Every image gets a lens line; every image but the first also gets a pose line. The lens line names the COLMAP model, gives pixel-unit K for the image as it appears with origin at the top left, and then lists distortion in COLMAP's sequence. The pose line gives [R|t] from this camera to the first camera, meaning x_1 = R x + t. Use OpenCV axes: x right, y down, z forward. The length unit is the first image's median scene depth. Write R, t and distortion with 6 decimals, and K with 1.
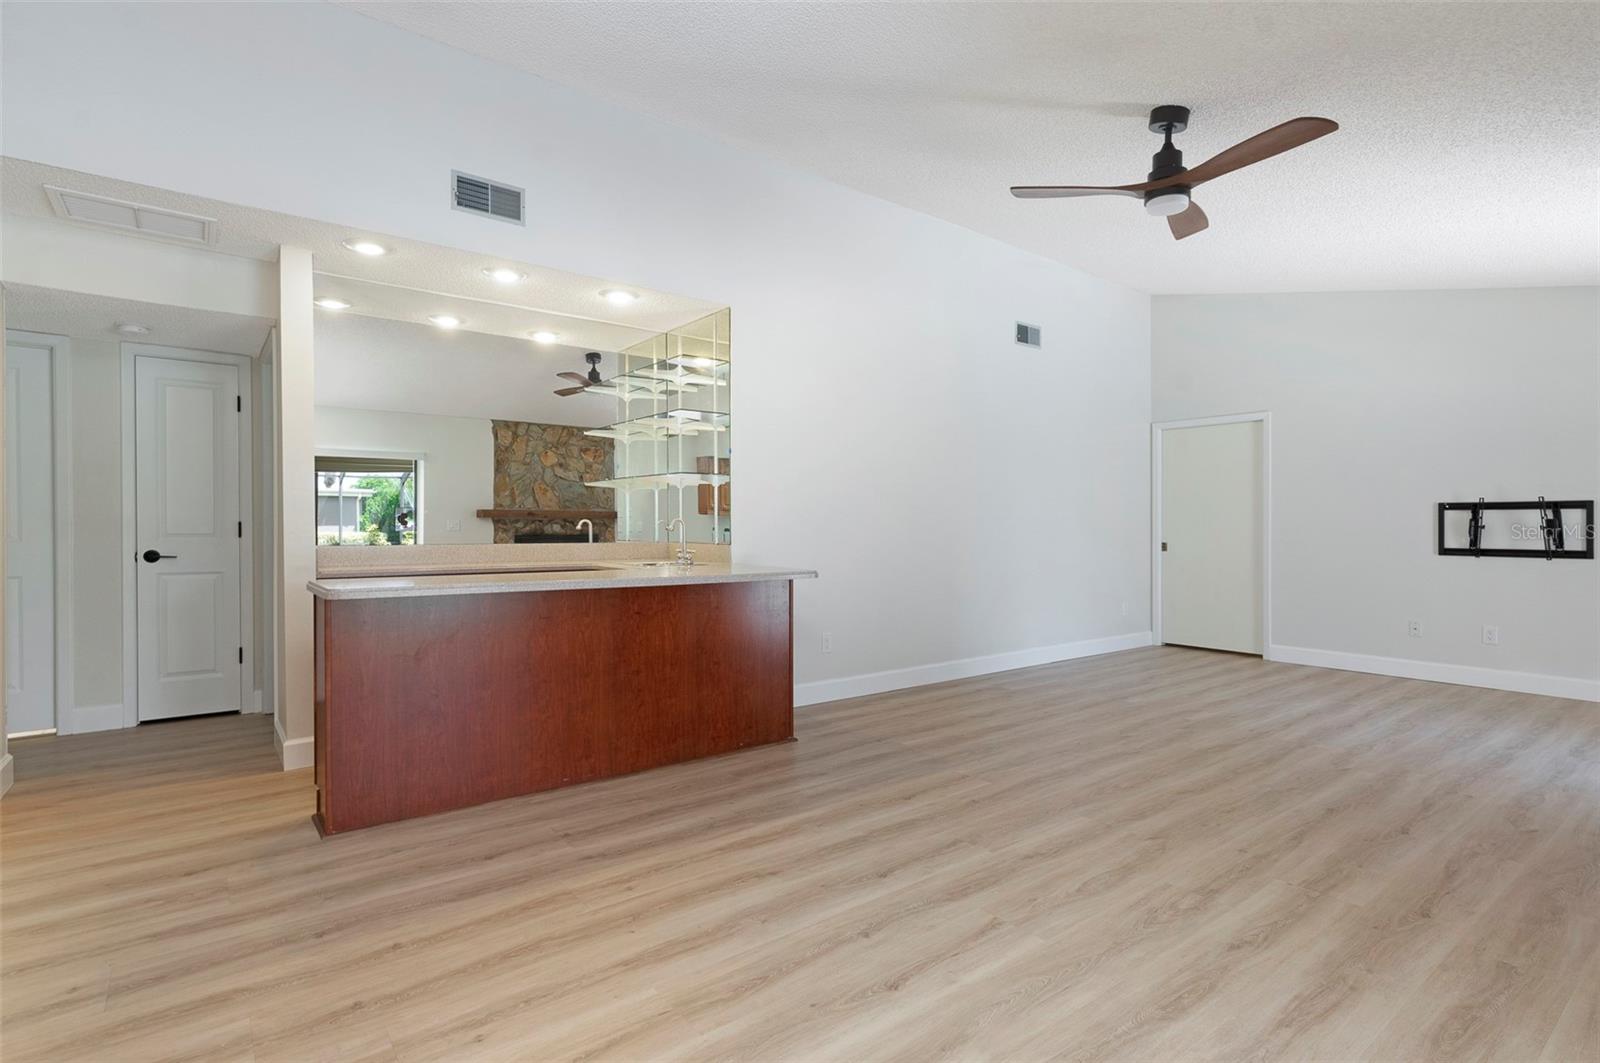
lens RADIAL K [[783.9, 0, 800.0], [0, 783.9, 531.5], [0, 0, 1]] dist [-0.000286, 0.000758]
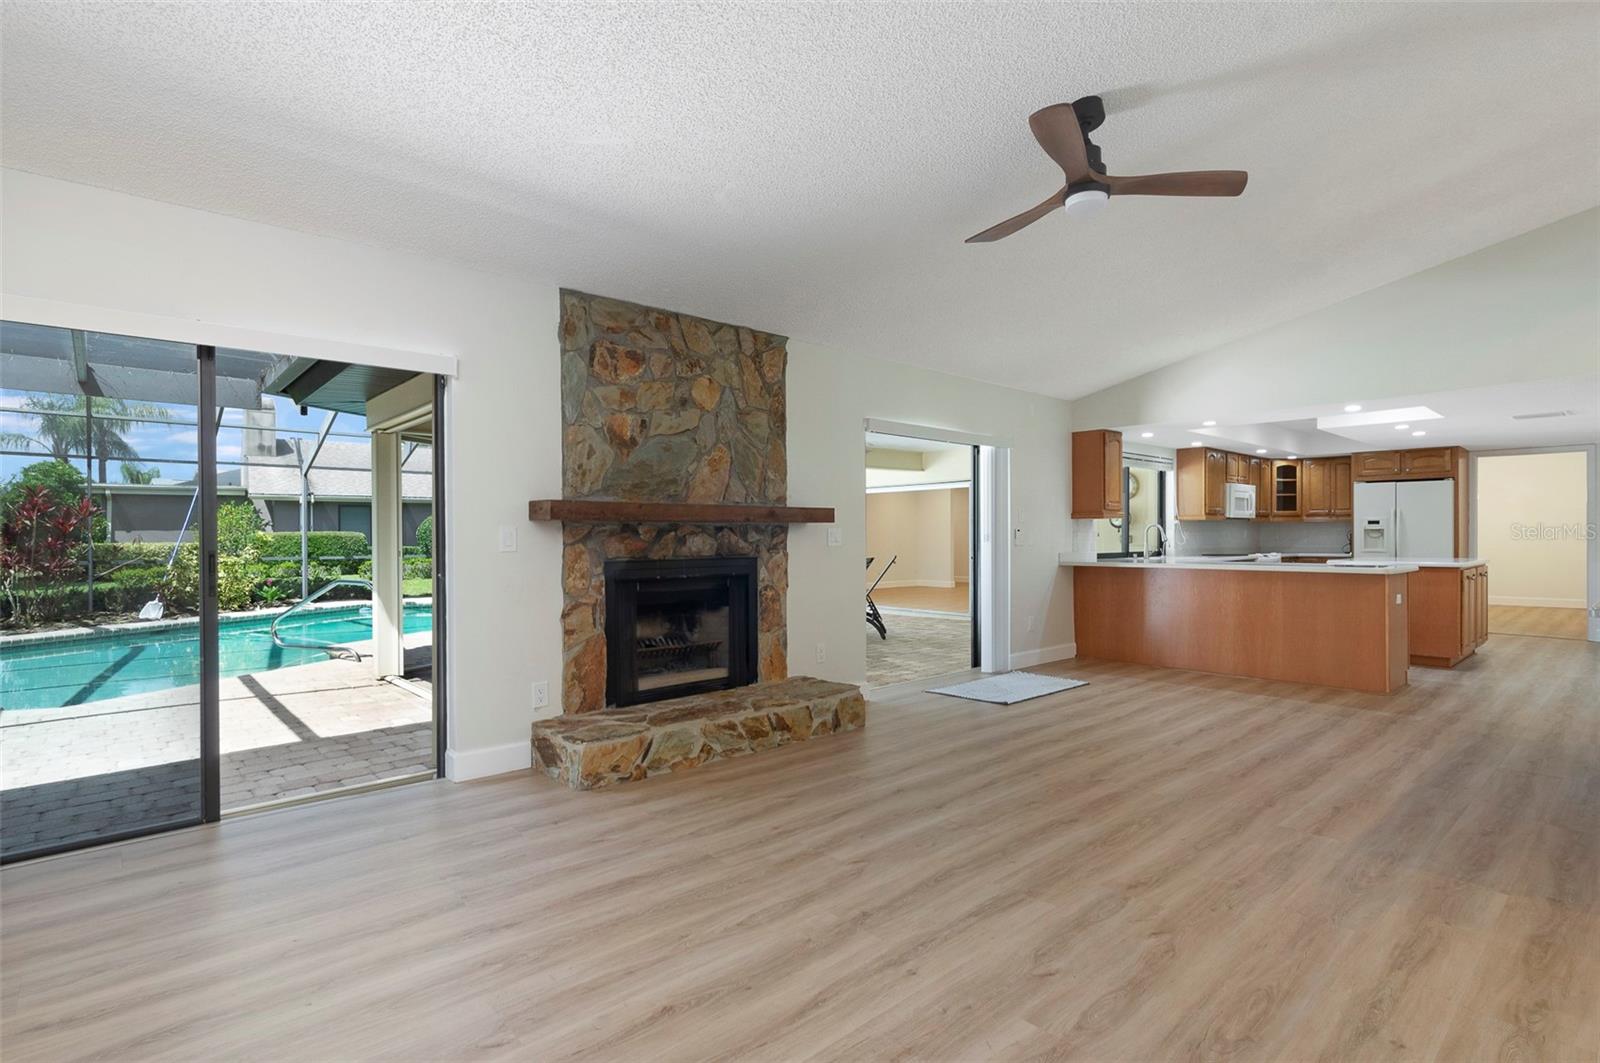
lens RADIAL K [[785.4, 0, 797.8], [0, 785.4, 542.5], [0, 0, 1]] dist [0.002005, 0.000308]
pose [[-0.997286, -0.002099, -0.073593, 0.813507], [-0.003121, 0.999900, 0.013776, -0.012974], [0.073557, 0.013968, -0.997193, 1.753658]]
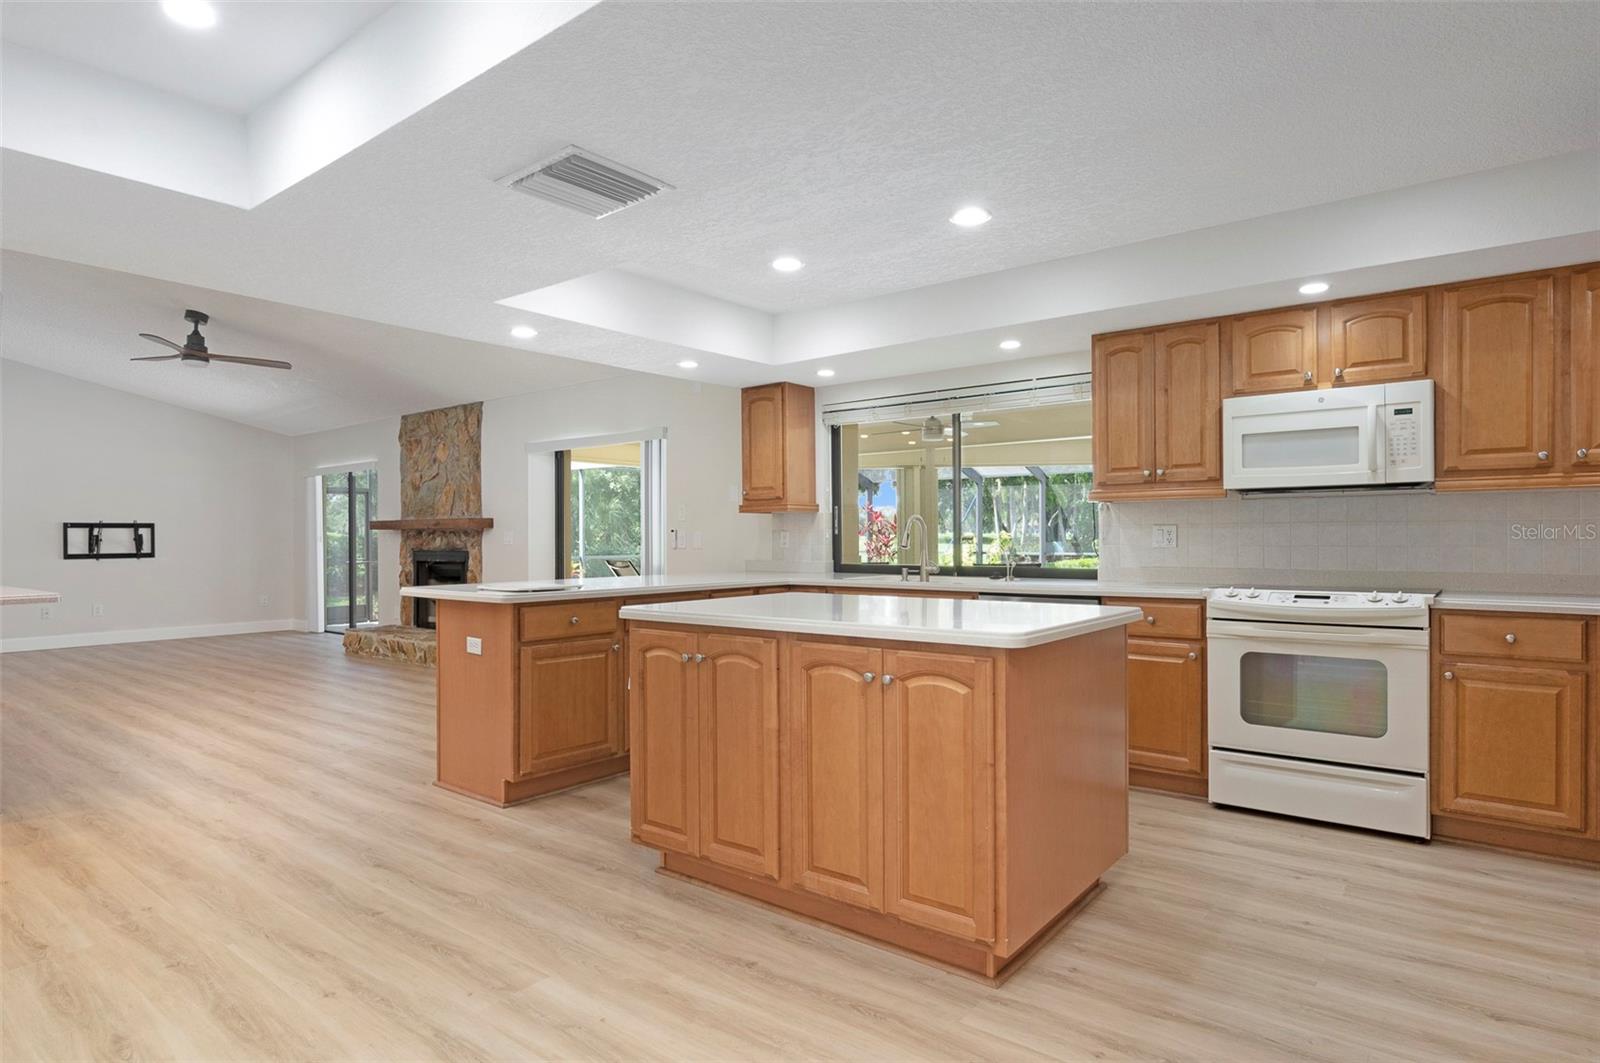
lens RADIAL K [[872.8, 0, 803.9], [0, 872.8, 538.5], [0, 0, 1]] dist [-0.002817, -0.000138]
pose [[-0.241236, -0.008962, 0.970425, -1.654034], [0.010227, 0.999878, 0.011776, -0.019888], [-0.970413, 0.012765, -0.241115, 0.108170]]
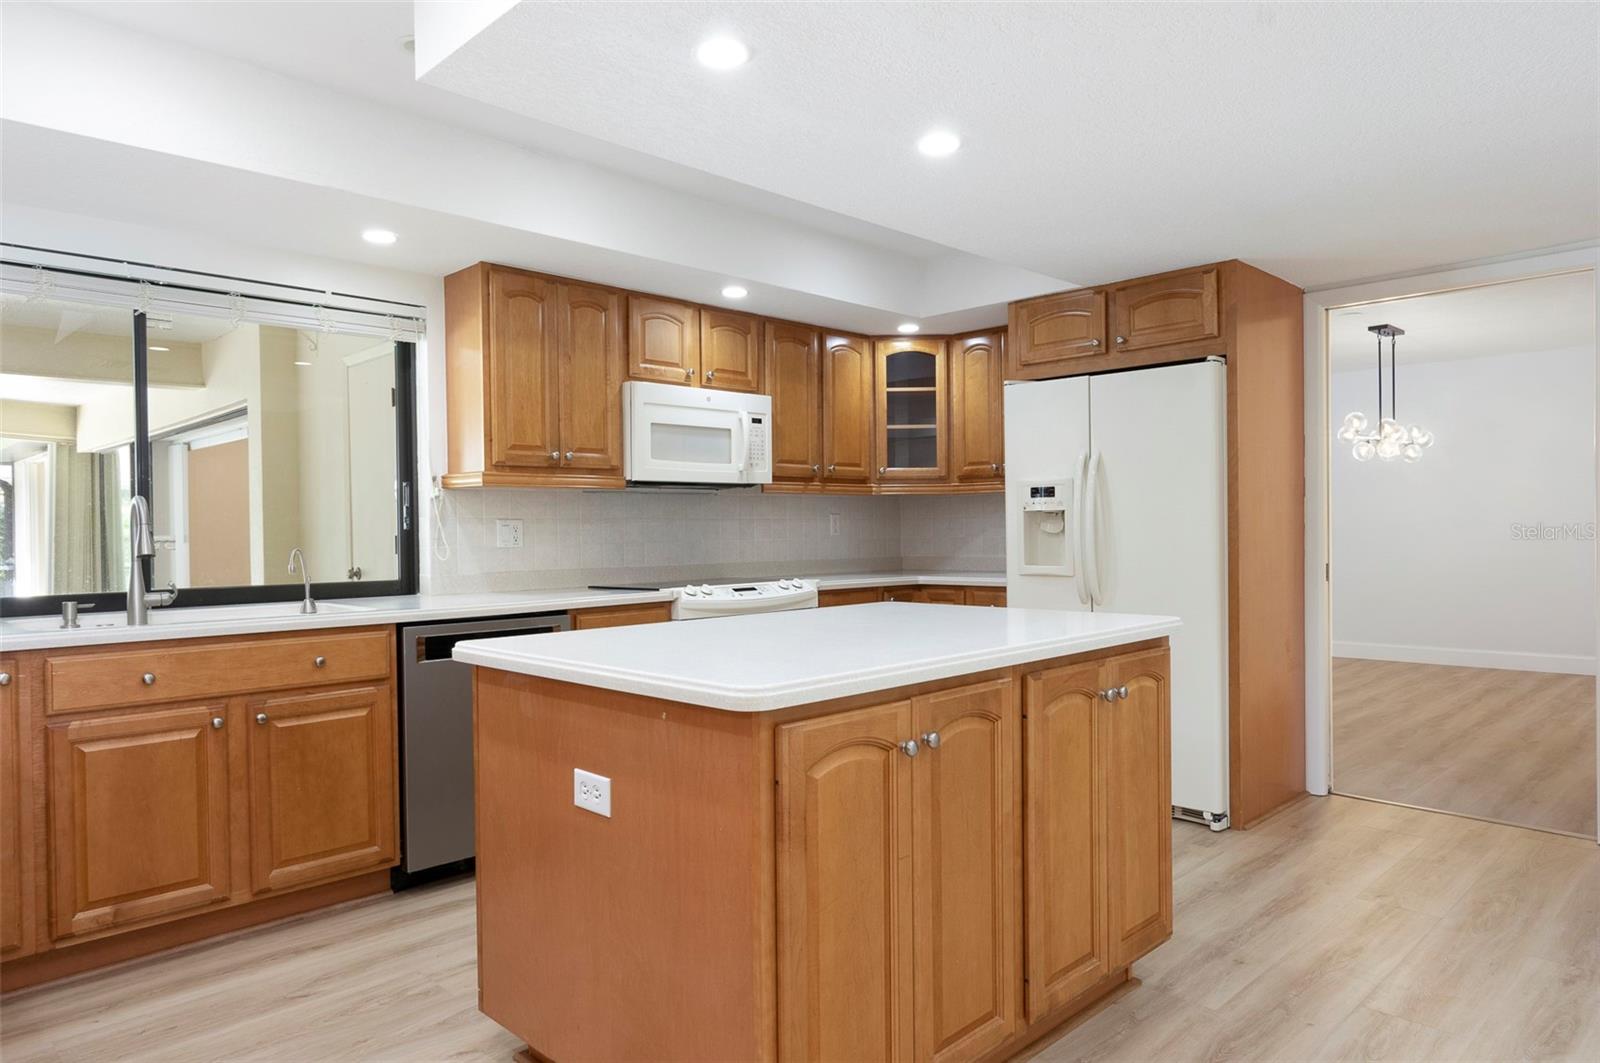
lens RADIAL K [[1018.3, 0, 804.7], [0, 1018.3, 529.4], [0, 0, 1]] dist [0.001234, 0.002192]
pose [[-0.992656, 0.003003, -0.120937, -0.795480], [0.002060, 0.999967, 0.007920, -0.016296], [0.120956, 0.007612, -0.992629, 0.496287]]
